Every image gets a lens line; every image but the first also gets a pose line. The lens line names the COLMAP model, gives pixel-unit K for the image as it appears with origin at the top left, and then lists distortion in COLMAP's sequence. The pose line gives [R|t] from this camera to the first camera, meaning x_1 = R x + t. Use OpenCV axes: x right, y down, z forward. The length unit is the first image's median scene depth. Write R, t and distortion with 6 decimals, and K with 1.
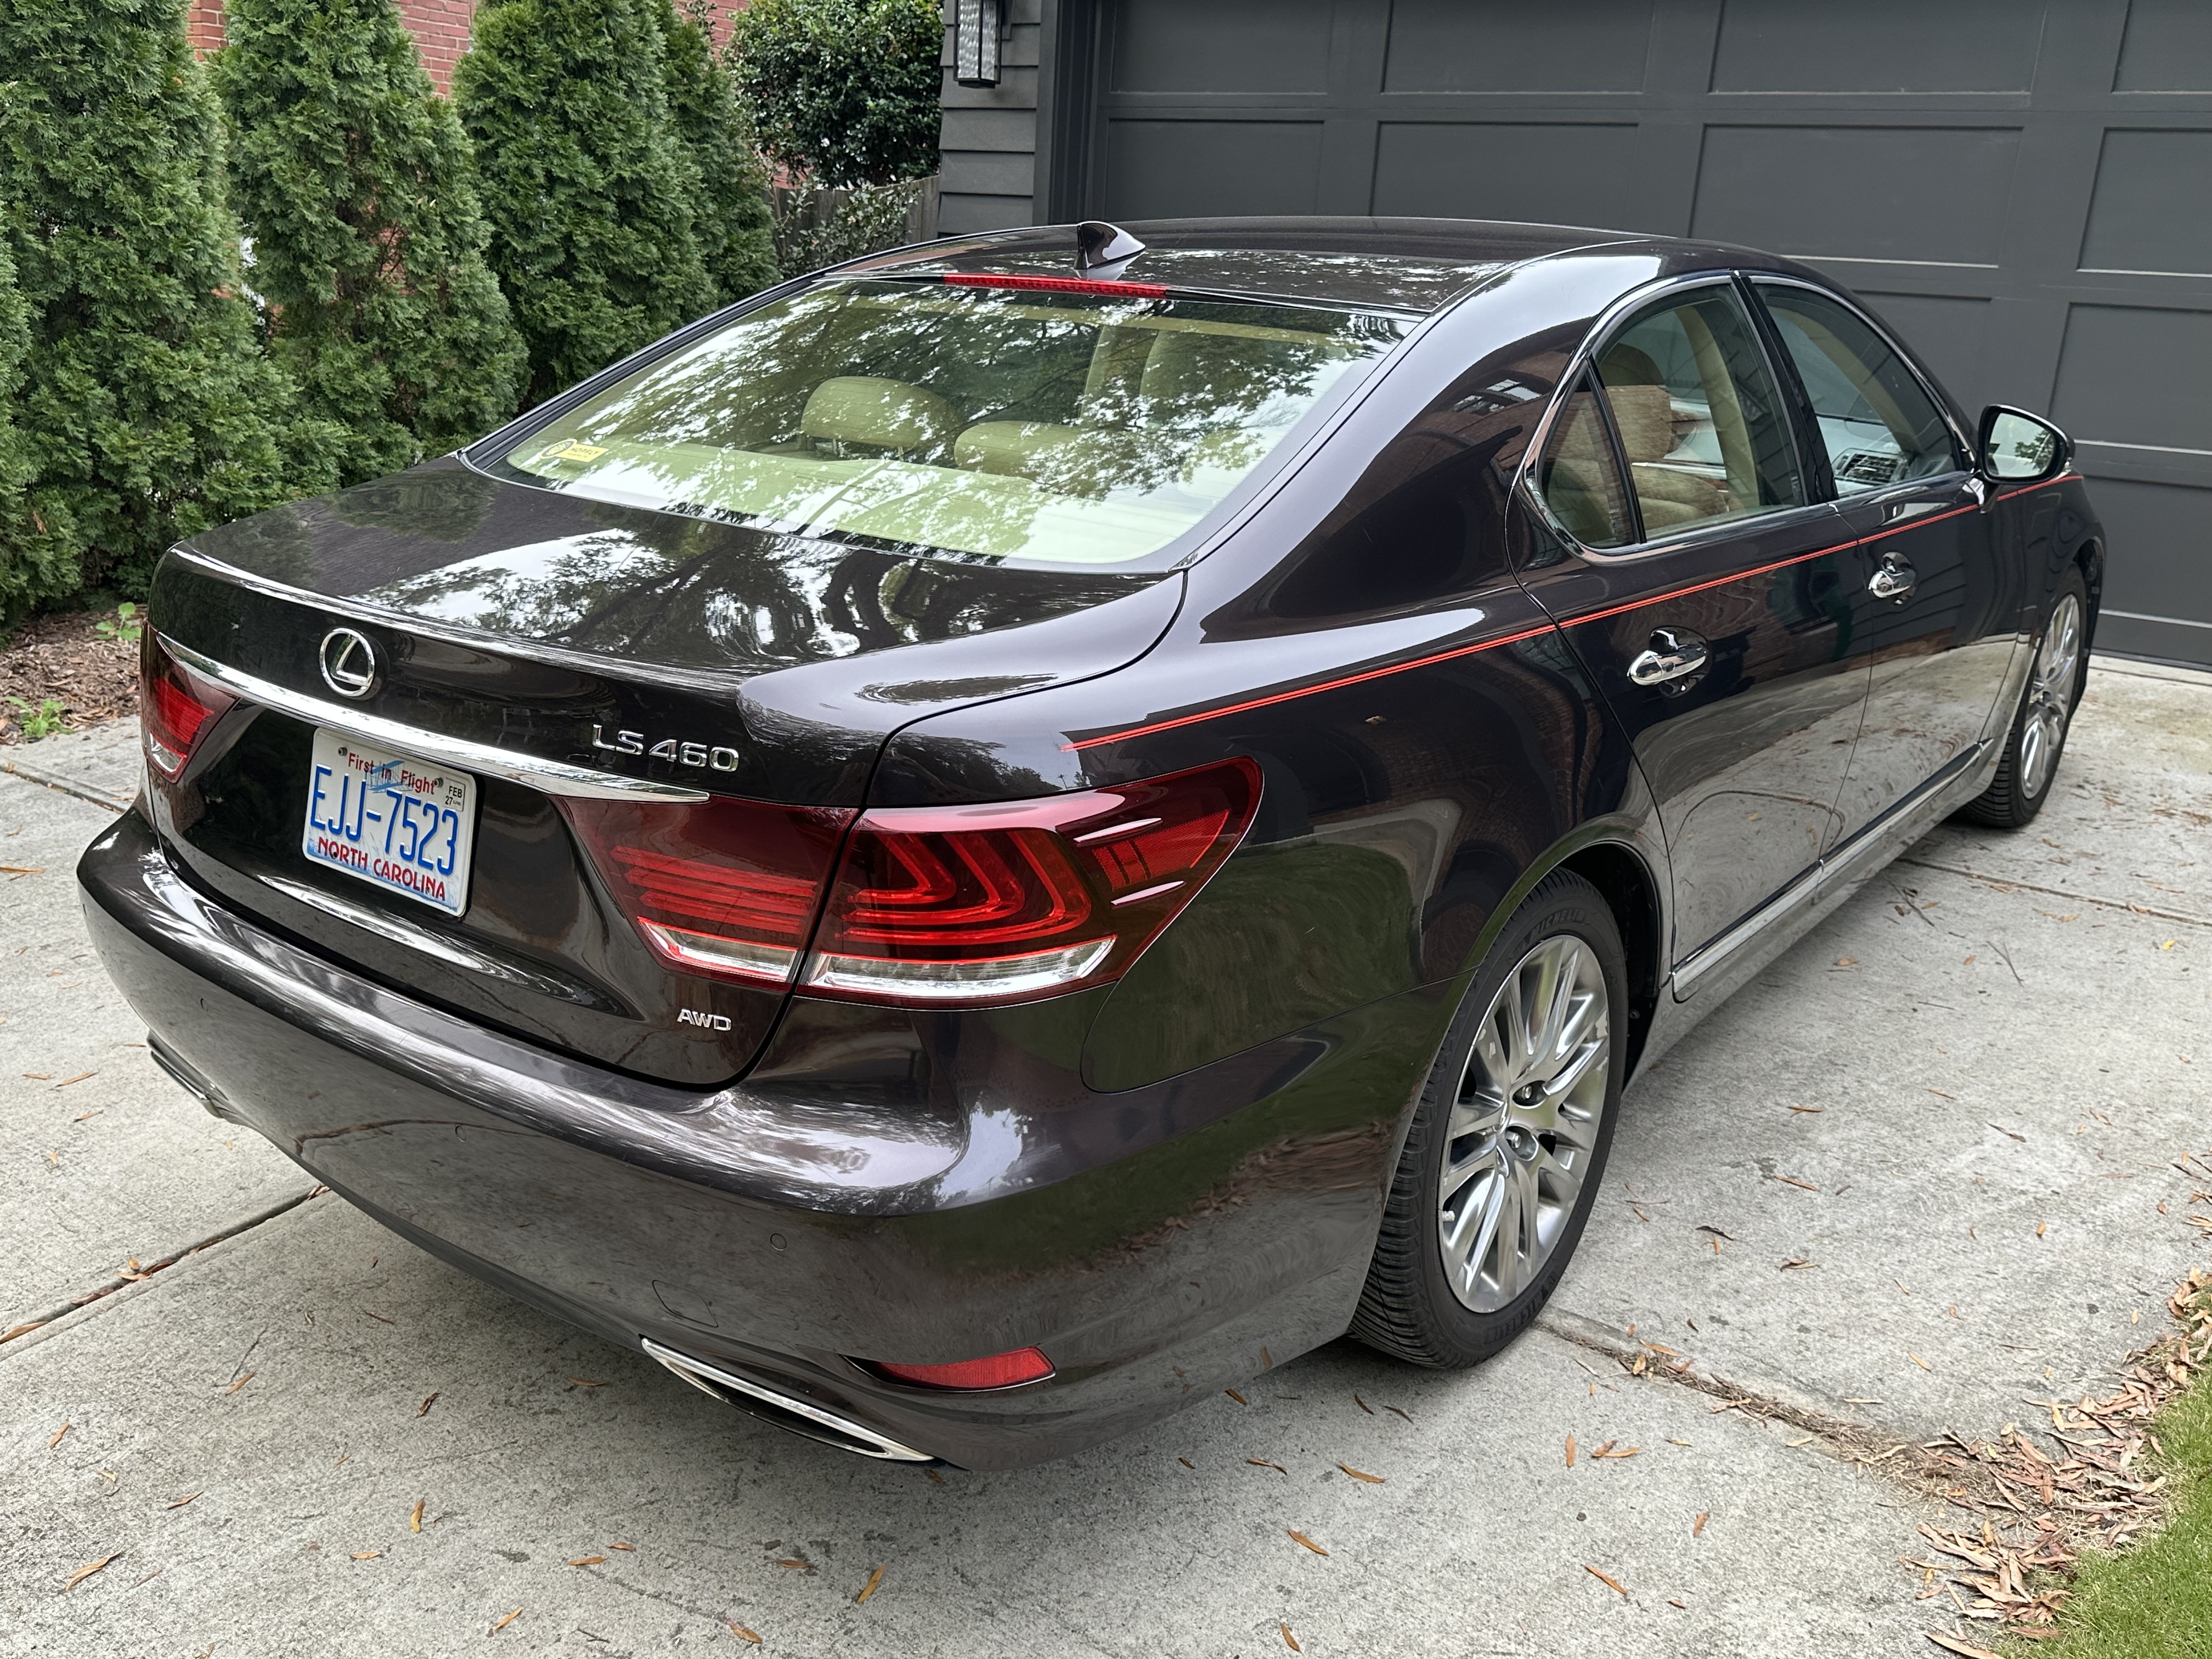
lens RADIAL K [[1834.1, 0, 1106.0], [0, 1834.1, 829.5], [0, 0, 1]] dist [0.109083, -0.219785]
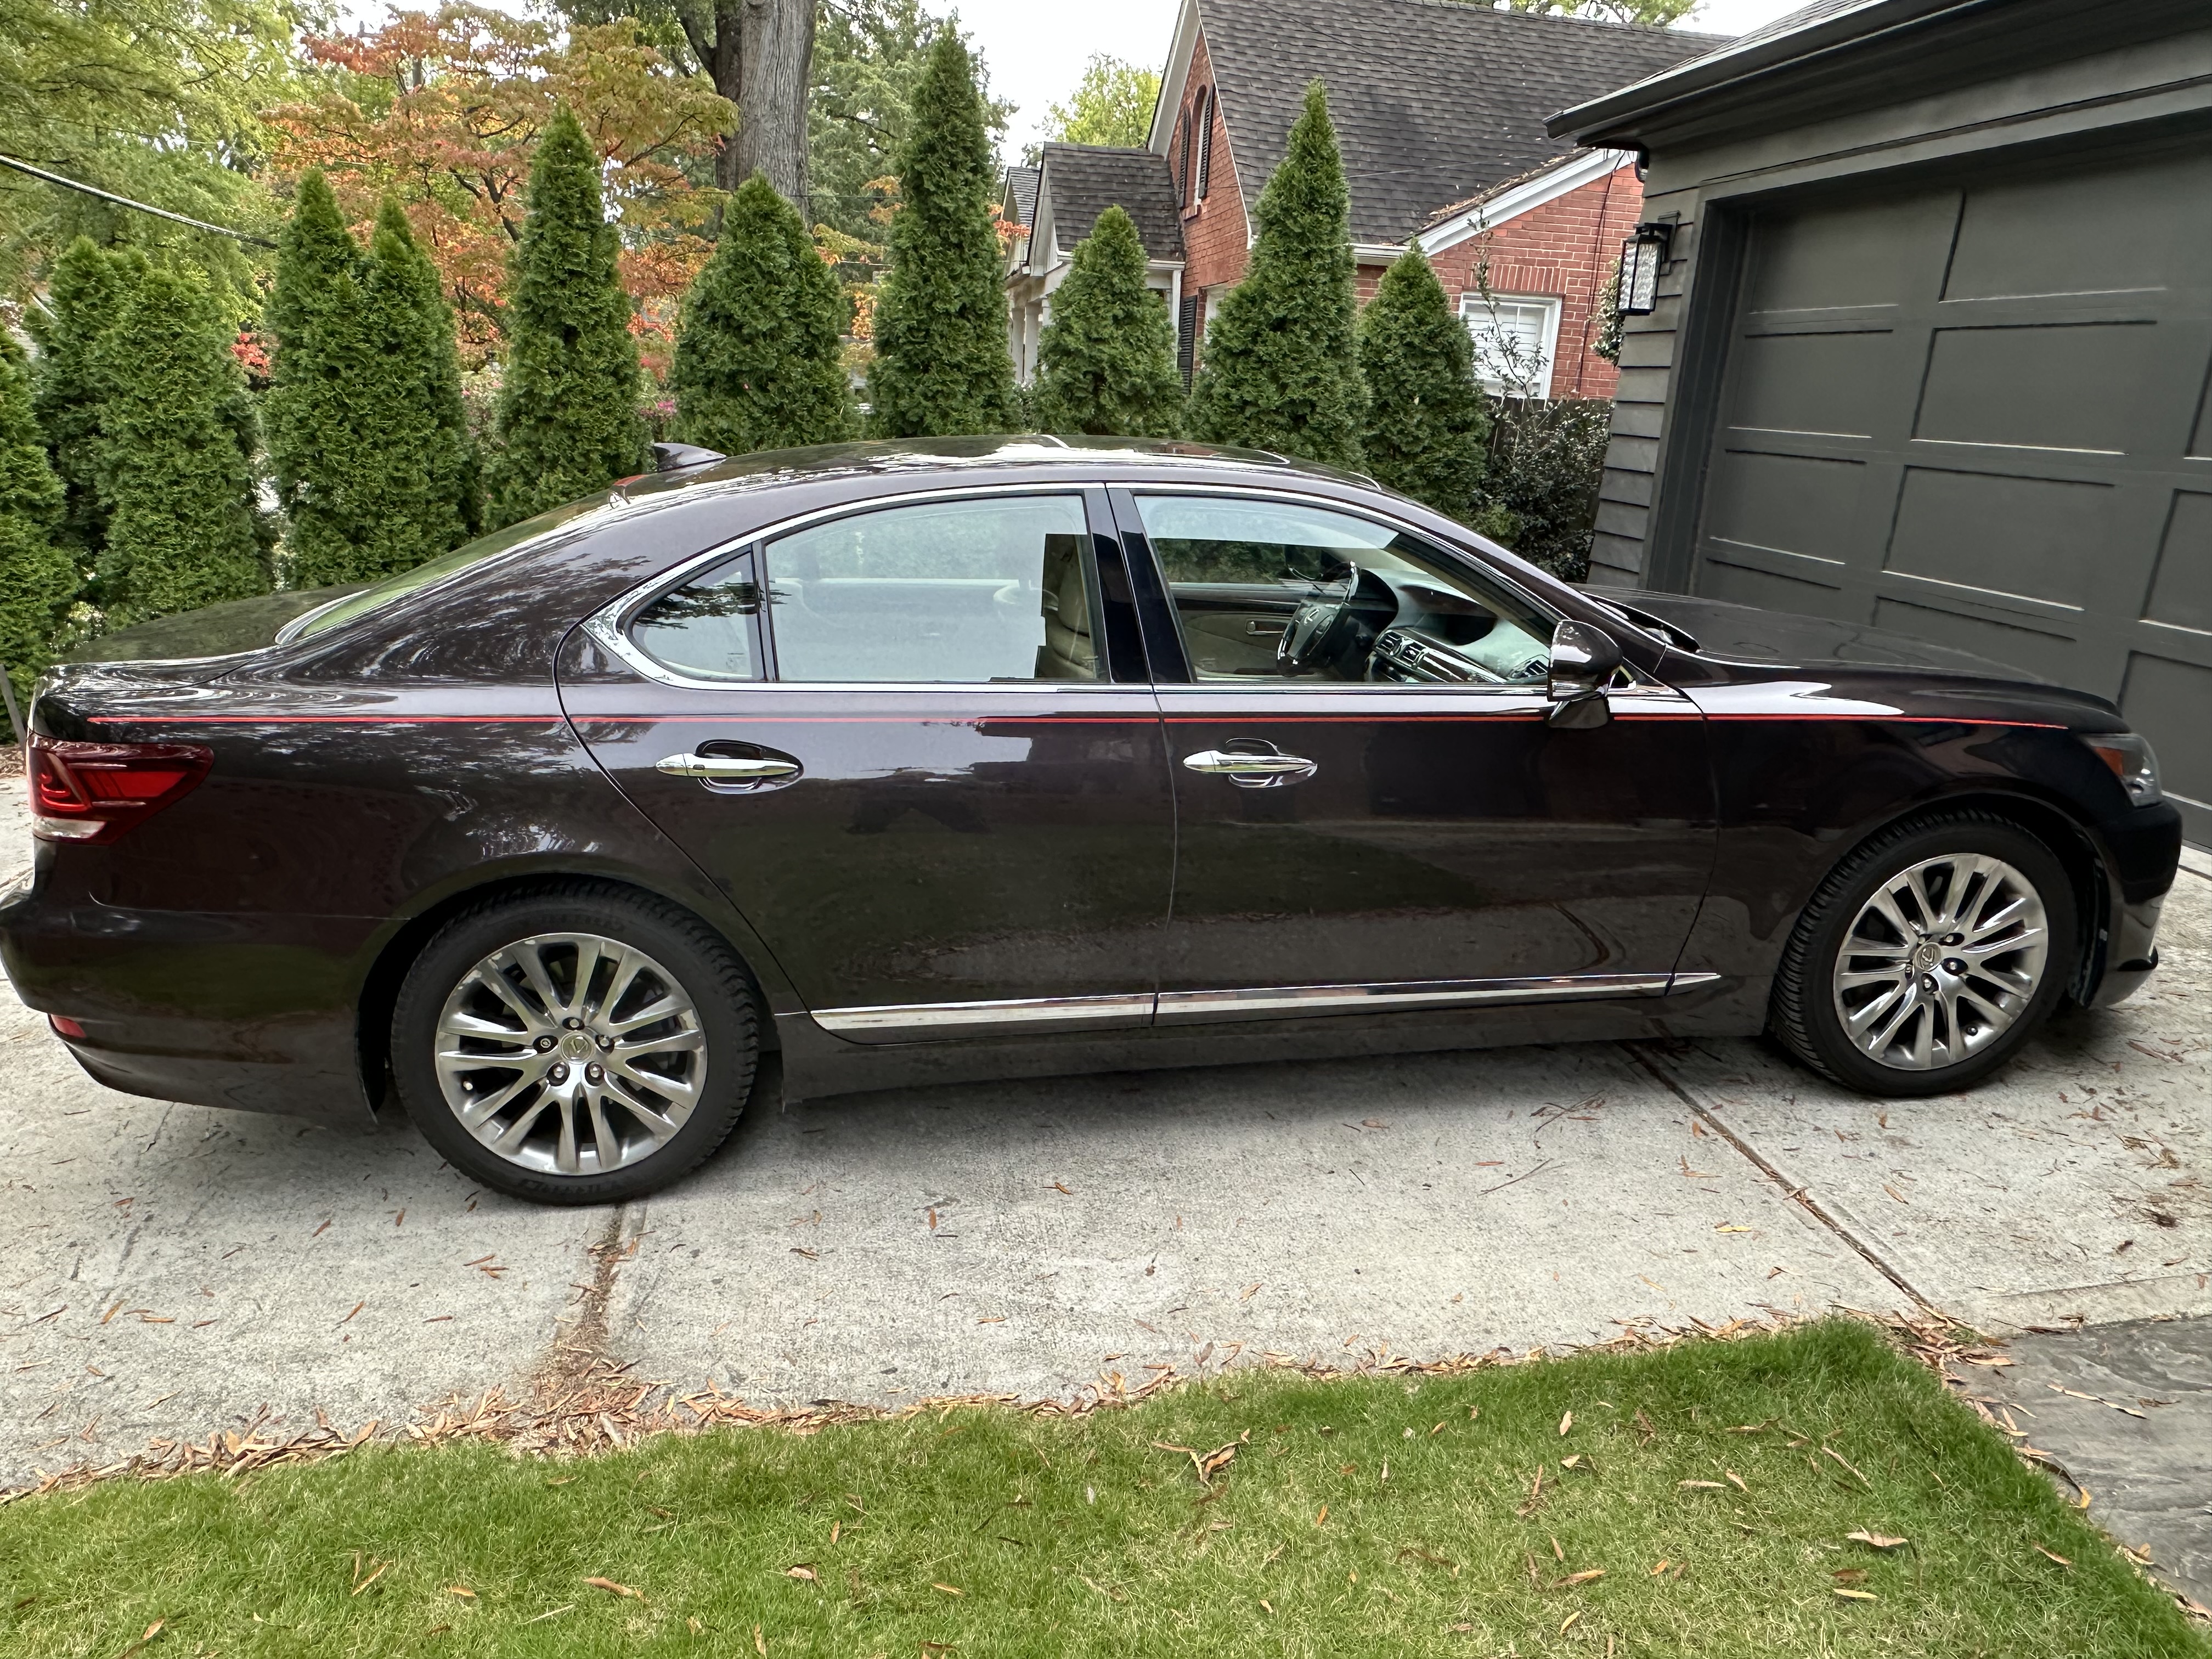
lens RADIAL K [[1429.6, 0, 1106.0], [0, 1429.6, 829.5], [0, 0, 1]] dist [-0.001066, 0.001732]
pose [[0.719787, 0.182387, -0.669807, 0.423336], [-0.205282, 0.977640, 0.045609, -0.052672], [0.663148, 0.104670, 0.741133, 0.138677]]
